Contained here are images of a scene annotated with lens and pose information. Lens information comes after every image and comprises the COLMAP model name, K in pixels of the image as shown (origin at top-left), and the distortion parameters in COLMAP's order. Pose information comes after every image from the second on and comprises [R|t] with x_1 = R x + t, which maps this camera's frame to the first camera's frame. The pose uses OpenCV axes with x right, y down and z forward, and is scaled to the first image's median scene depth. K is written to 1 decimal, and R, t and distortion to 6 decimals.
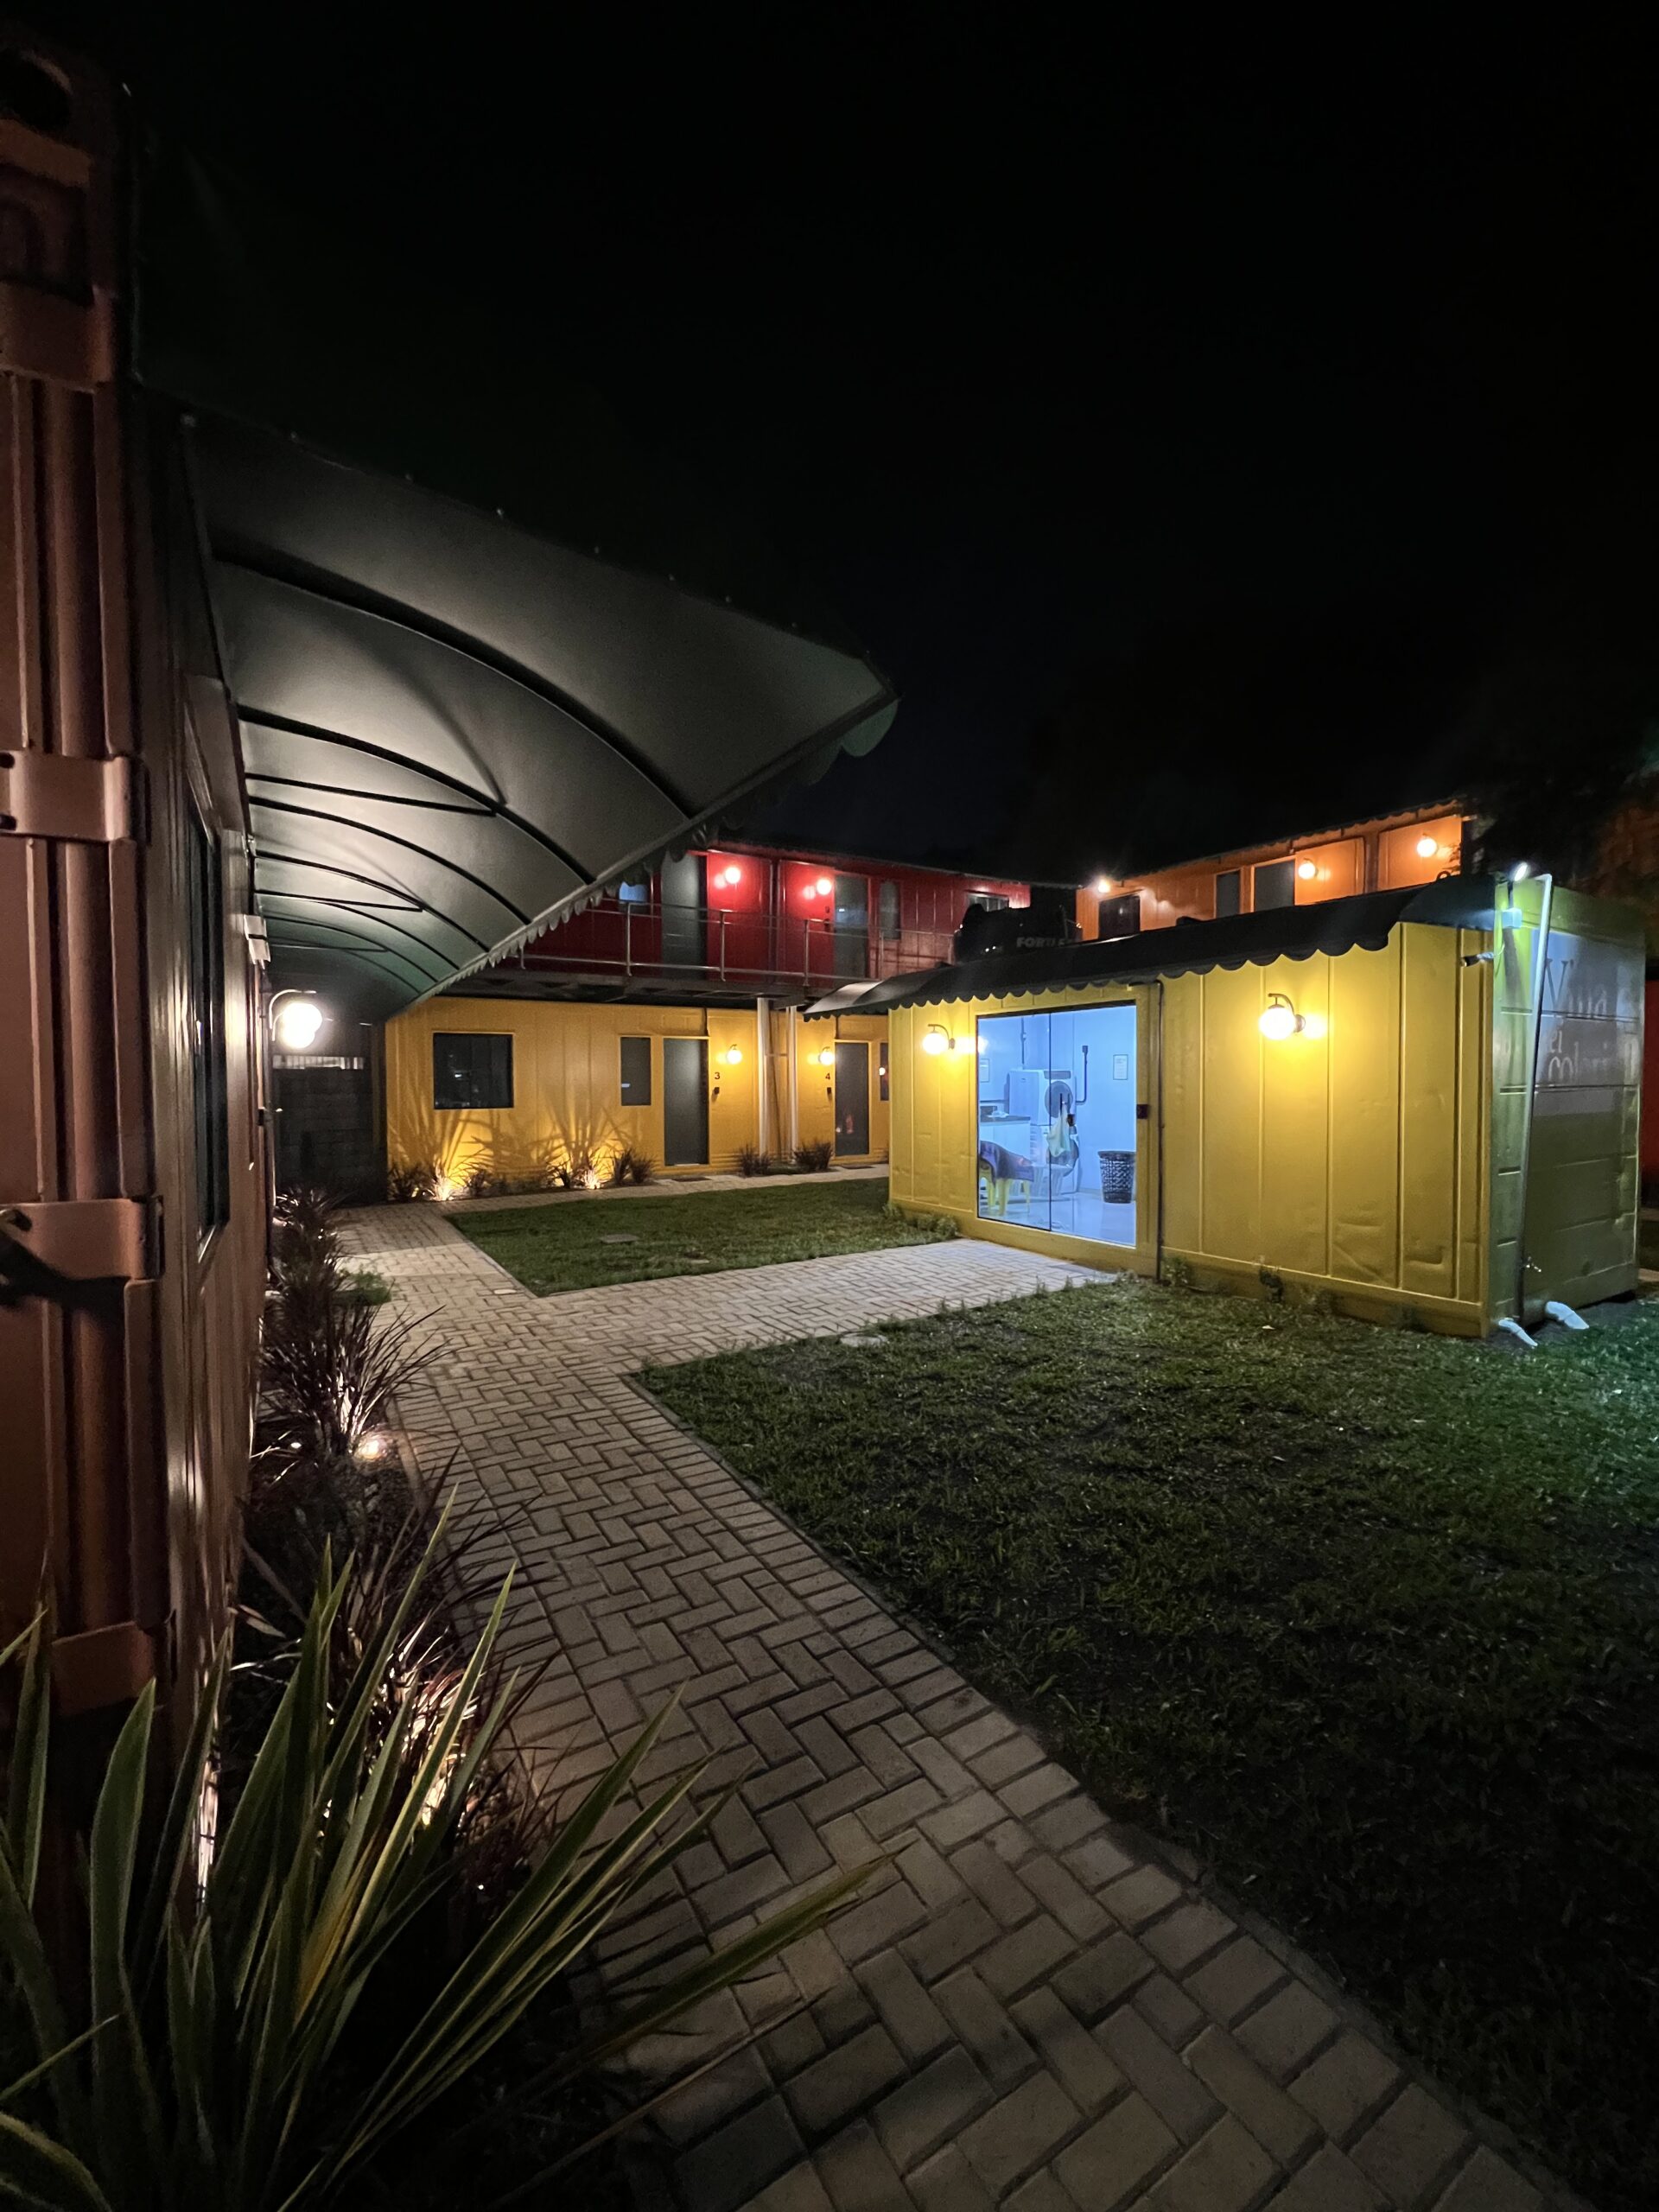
lens RADIAL K [[886.1, 0, 825.3], [0, 886.1, 1106.3], [0, 0, 1]] dist [-0.000727, -0.000081]
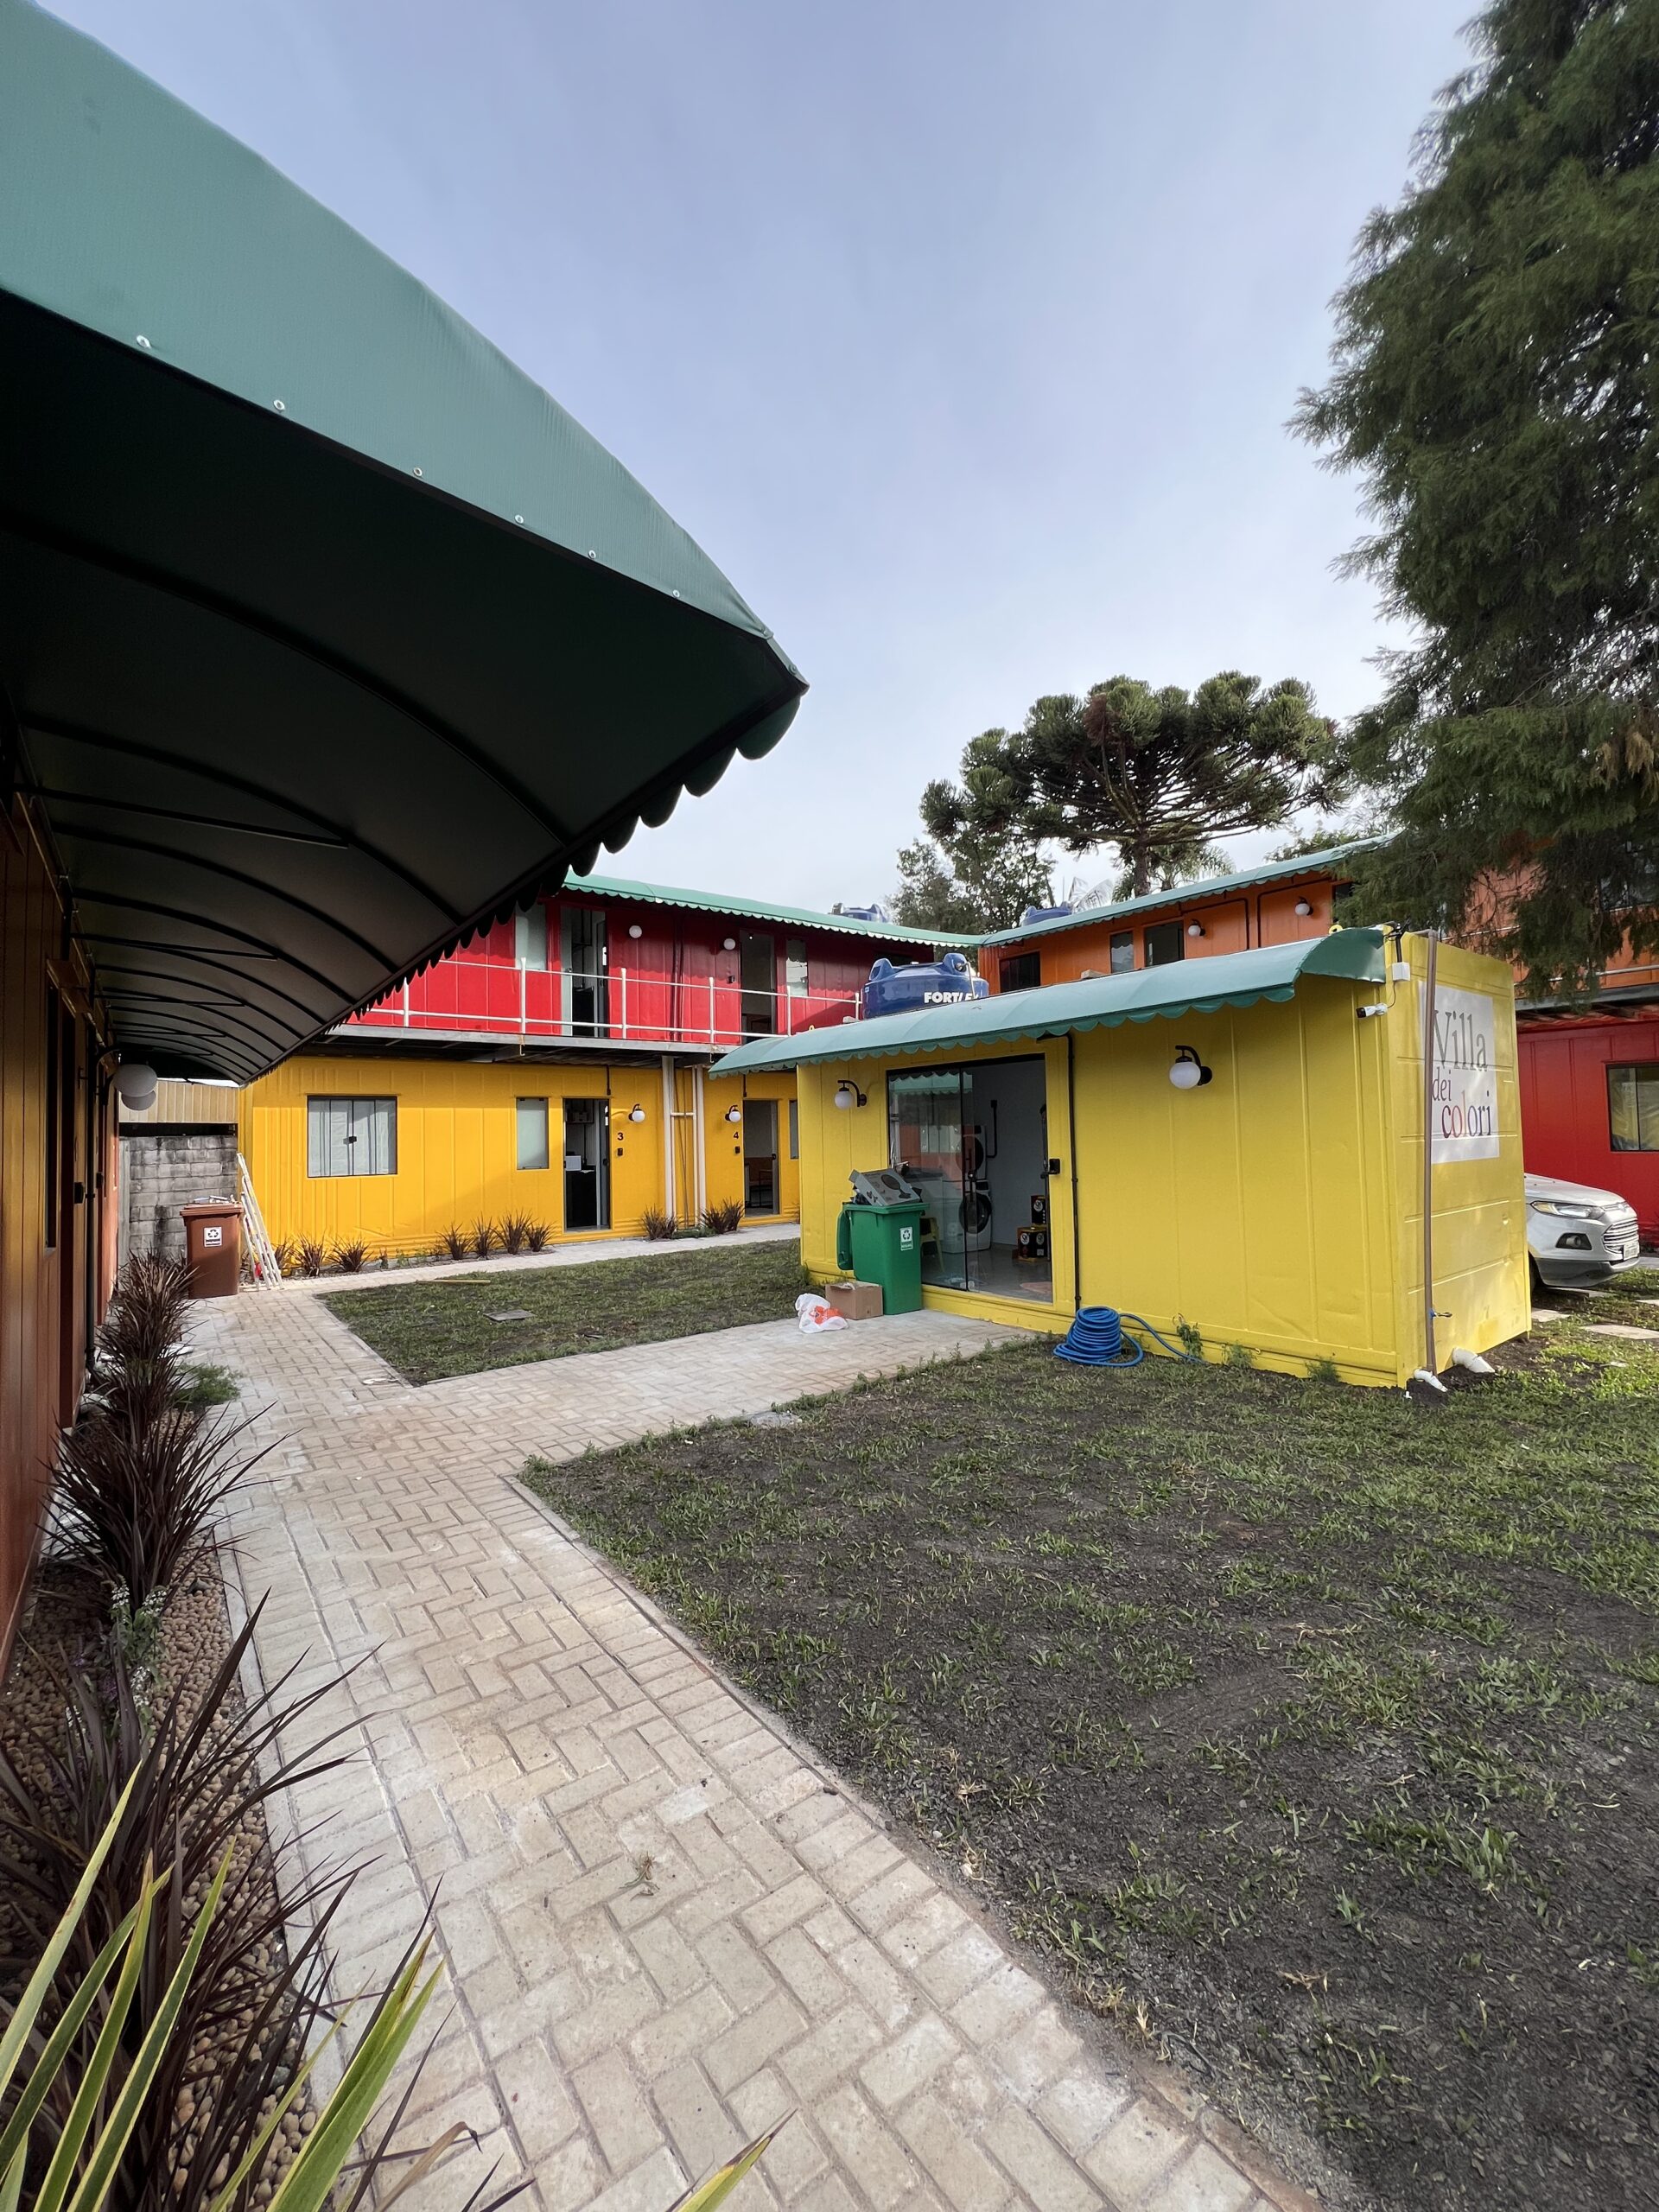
lens RADIAL K [[886.1, 0, 825.3], [0, 886.1, 1106.3], [0, 0, 1]] dist [-0.000727, -0.000081]
pose [[0.994704, -0.012359, 0.102038, 0.003381], [0.018990, 0.997752, -0.064273, -0.002352], [-0.101015, 0.065870, 0.992702, 0.049601]]
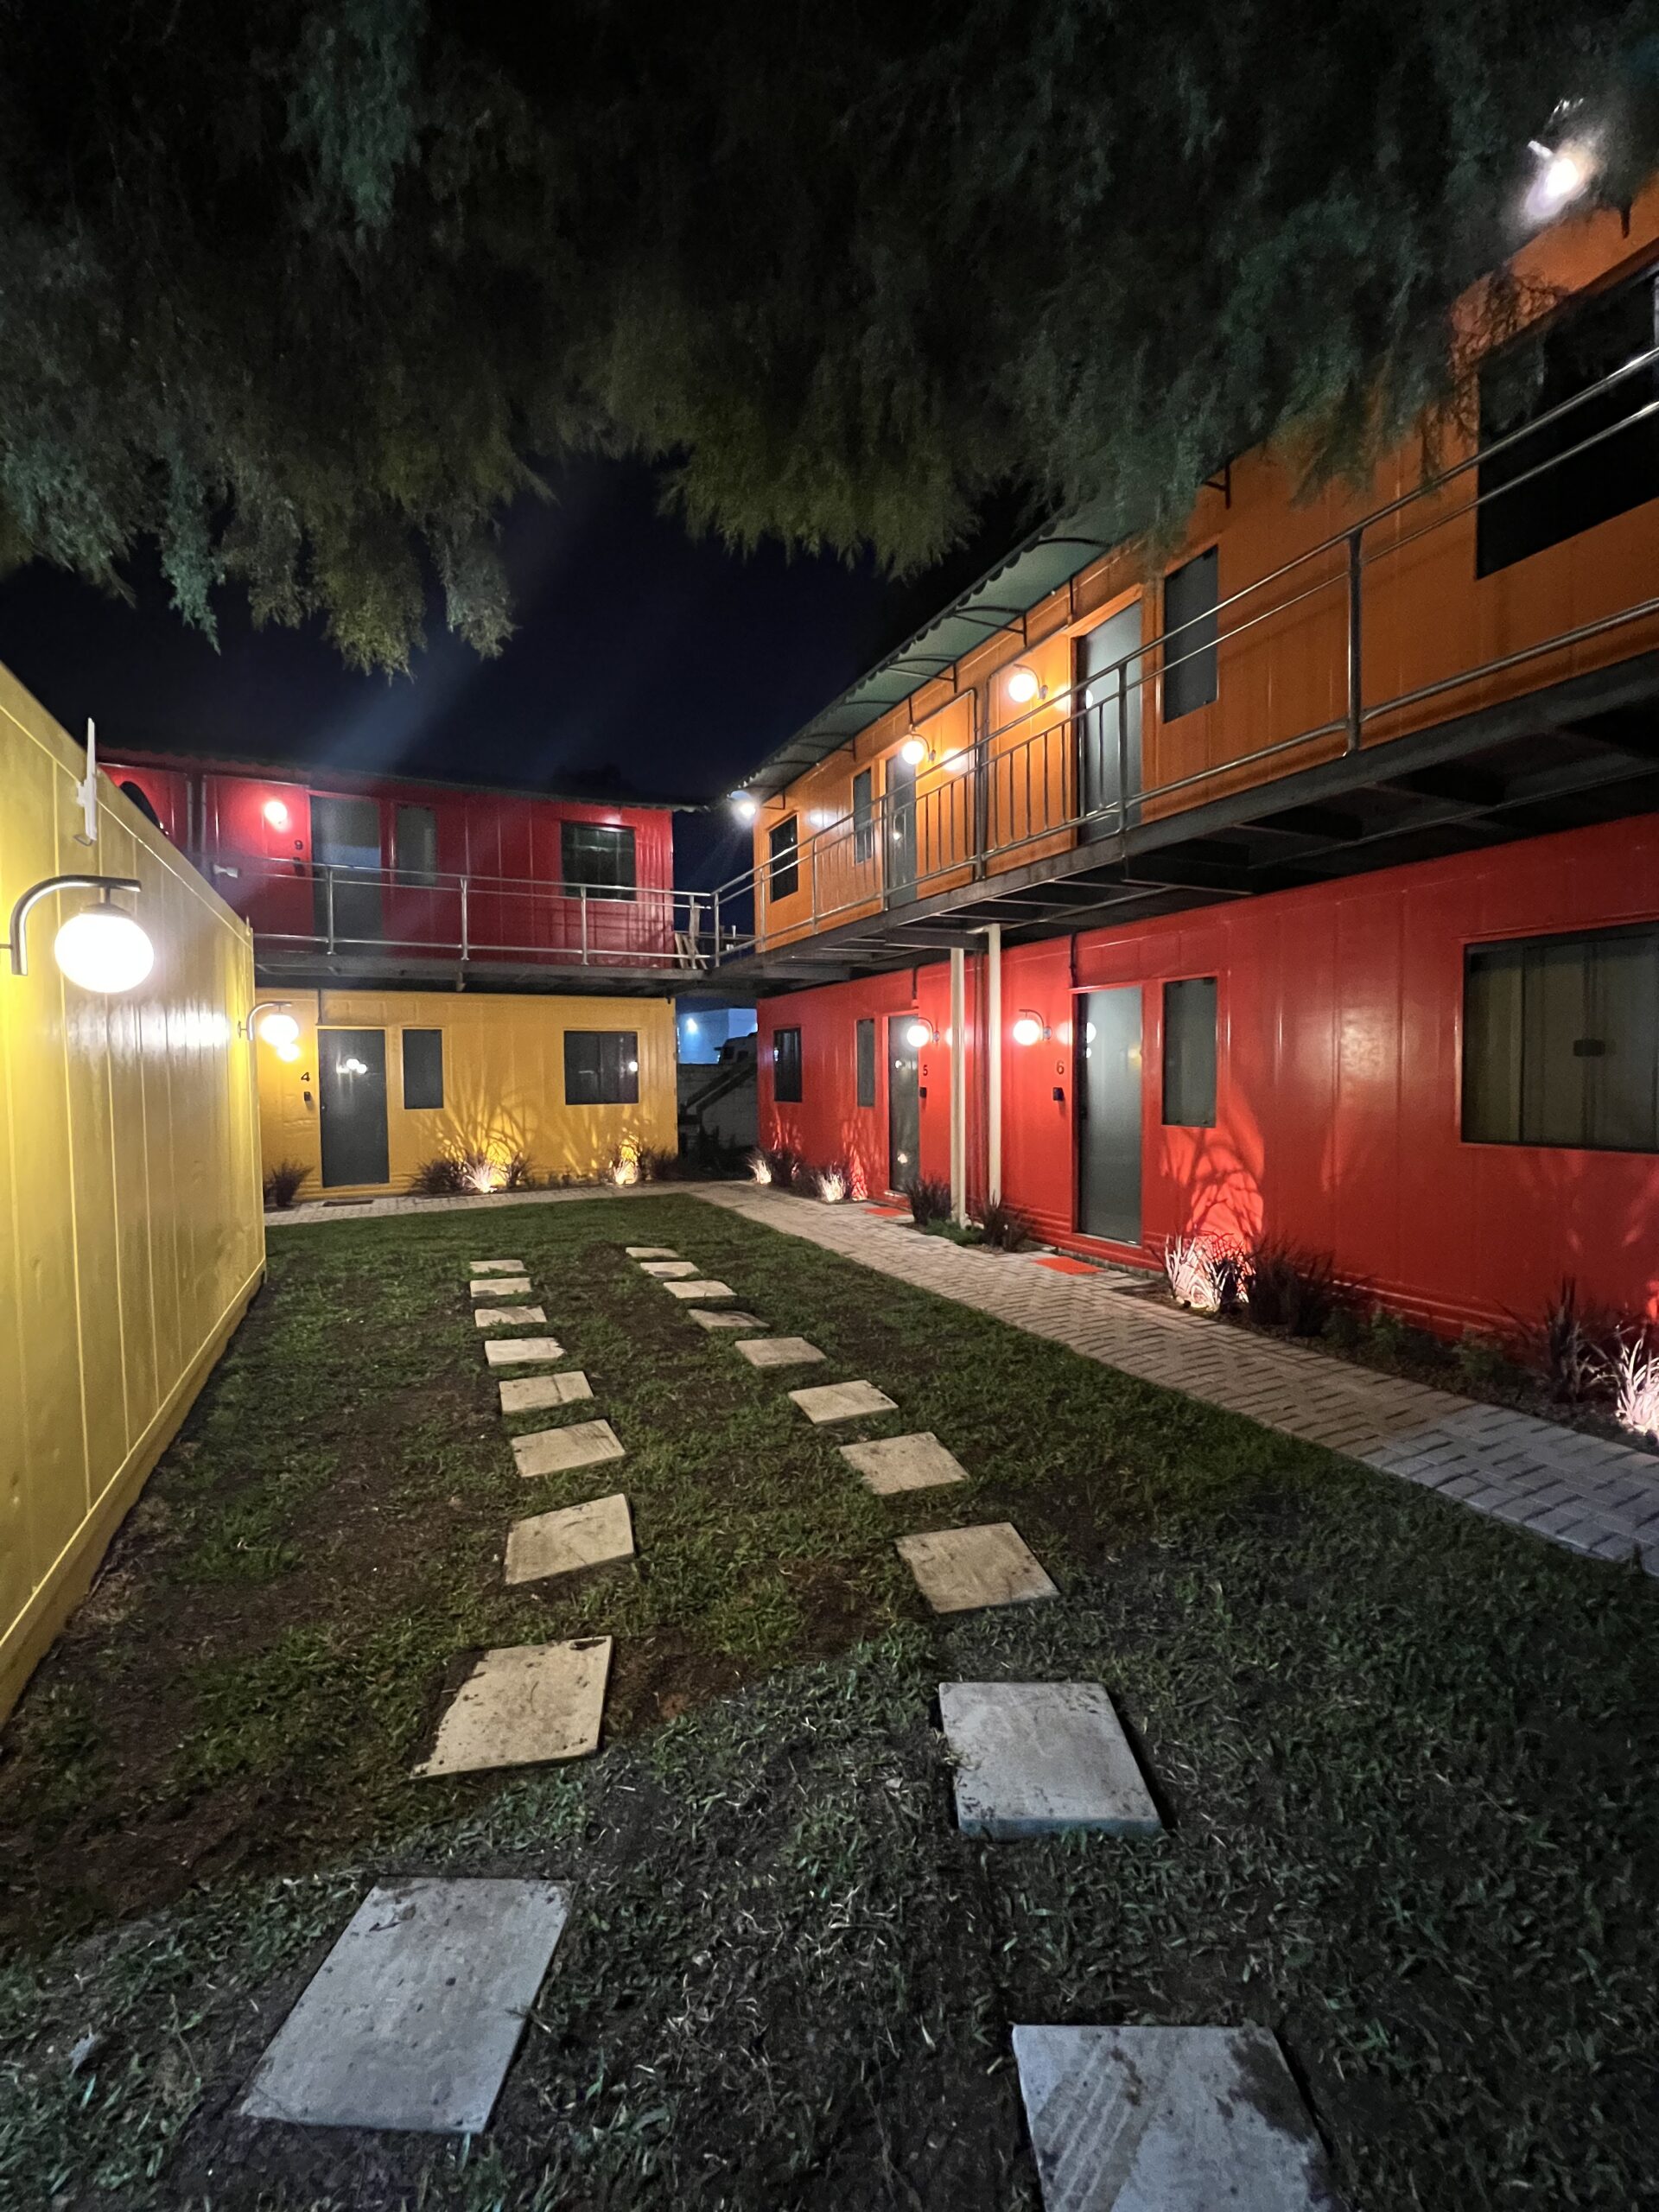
lens RADIAL K [[886.1, 0, 825.3], [0, 886.1, 1106.3], [0, 0, 1]] dist [-0.000727, -0.000081]
pose [[0.997140, -0.014126, -0.074247, 0.476574], [0.014963, 0.999830, 0.010729, -0.011508], [0.074083, -0.011810, 0.997182, 0.313806]]
